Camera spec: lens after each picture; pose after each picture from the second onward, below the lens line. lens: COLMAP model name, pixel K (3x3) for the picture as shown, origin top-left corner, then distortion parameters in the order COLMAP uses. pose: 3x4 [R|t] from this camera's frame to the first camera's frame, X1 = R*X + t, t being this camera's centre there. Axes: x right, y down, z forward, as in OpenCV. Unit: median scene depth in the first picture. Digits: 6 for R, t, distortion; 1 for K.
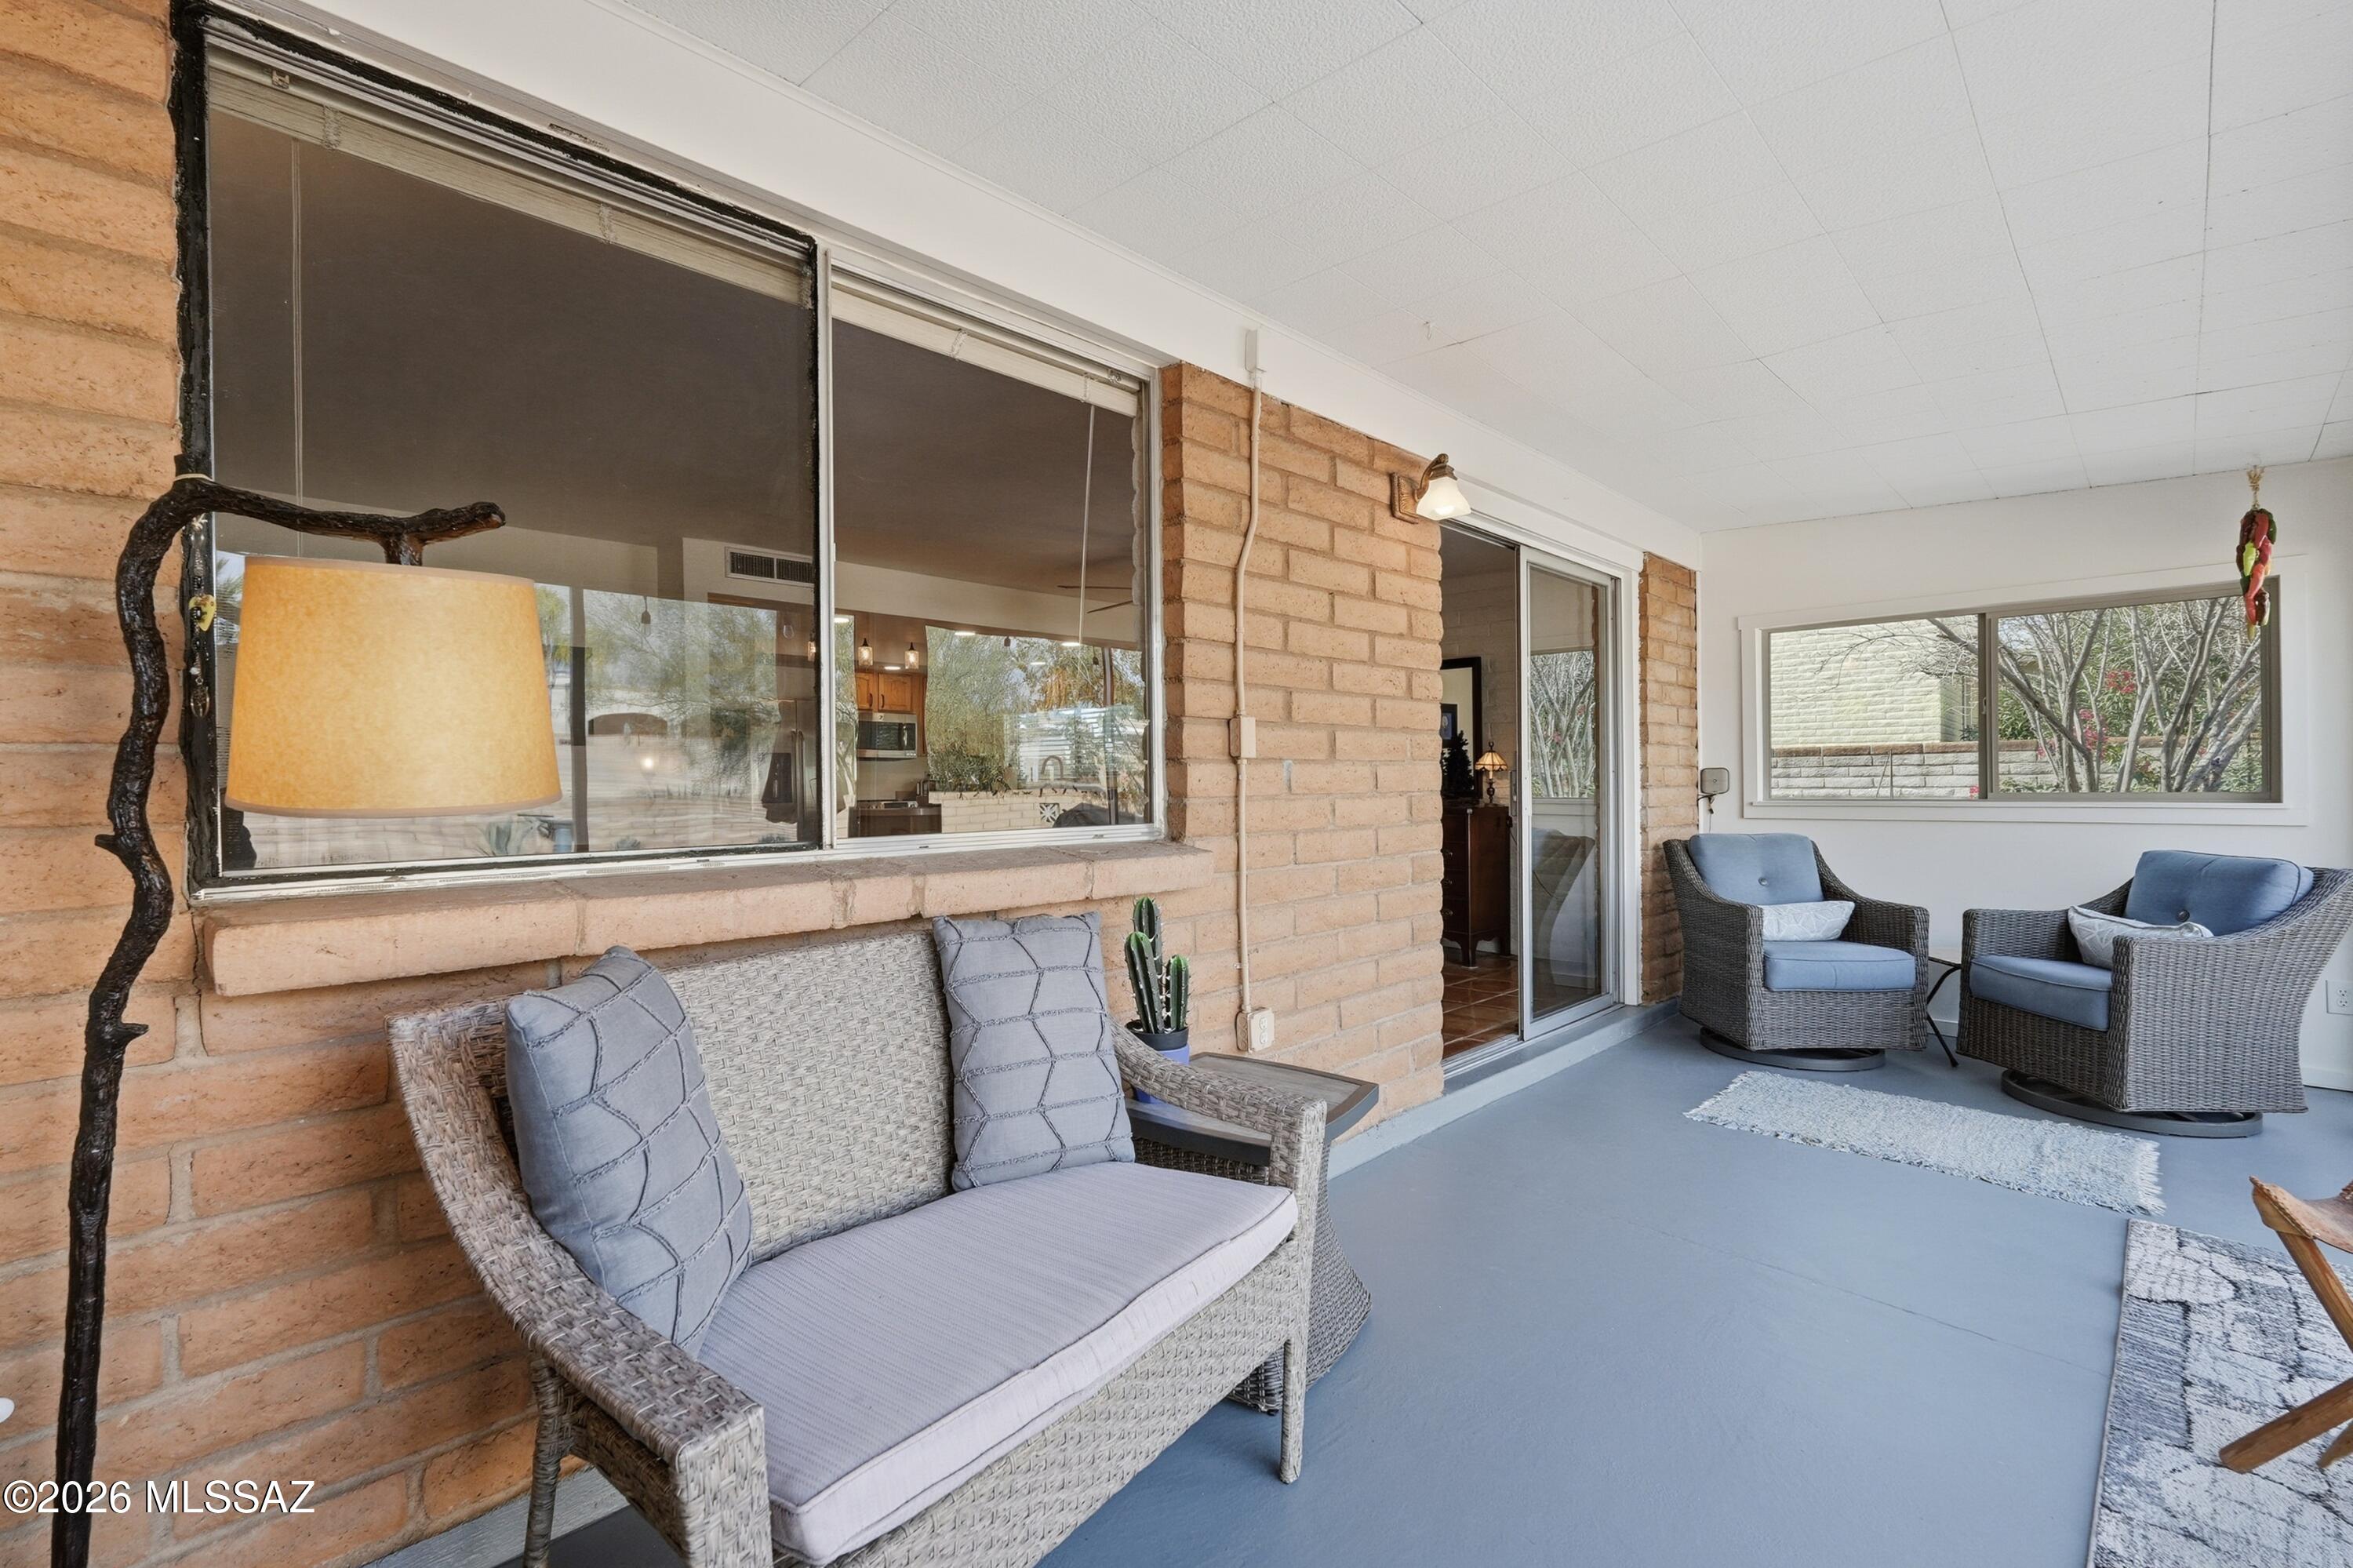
lens RADIAL K [[1041.3, 0, 1176.5], [0, 1041.3, 784.0], [0, 0, 1]] dist [-0.018228, 0.007888]
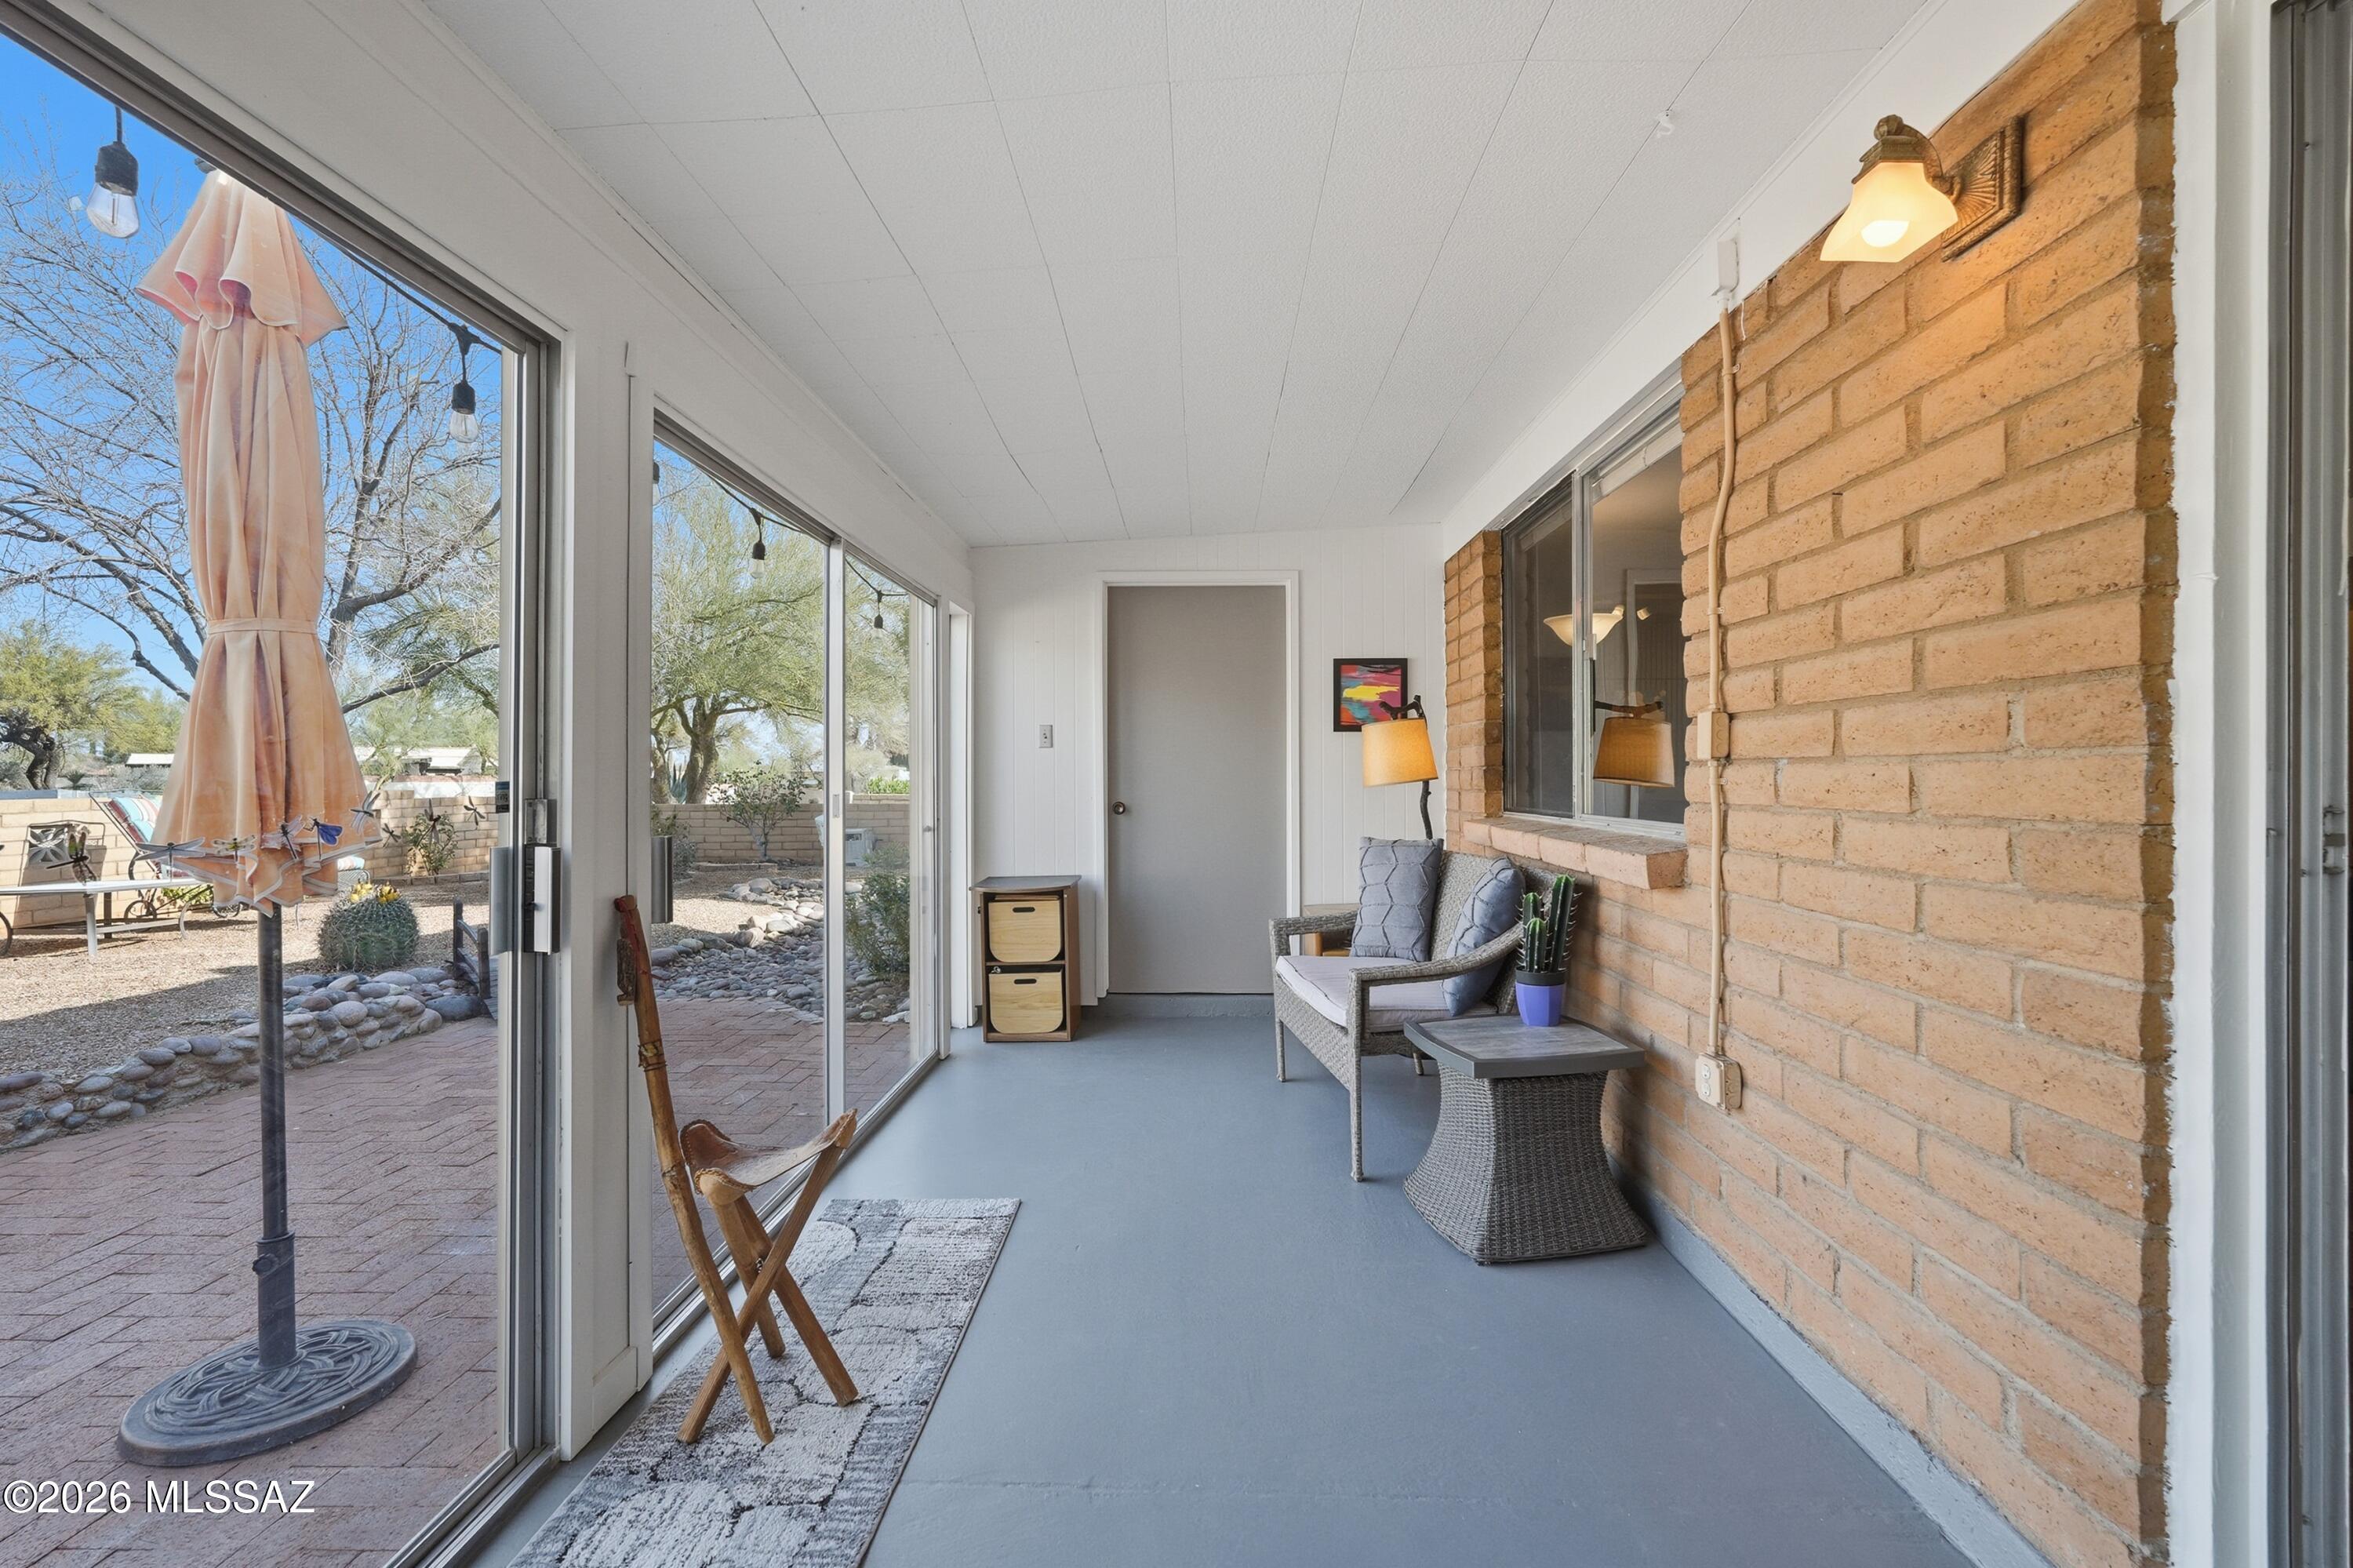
lens RADIAL K [[1041.3, 0, 1176.5], [0, 1041.3, 784.0], [0, 0, 1]] dist [-0.018228, 0.007888]
pose [[-0.733858, 0.015386, -0.679129, 0.871806], [0.006269, 0.999854, 0.015879, -0.018955], [0.679274, 0.007395, -0.733847, 1.187889]]
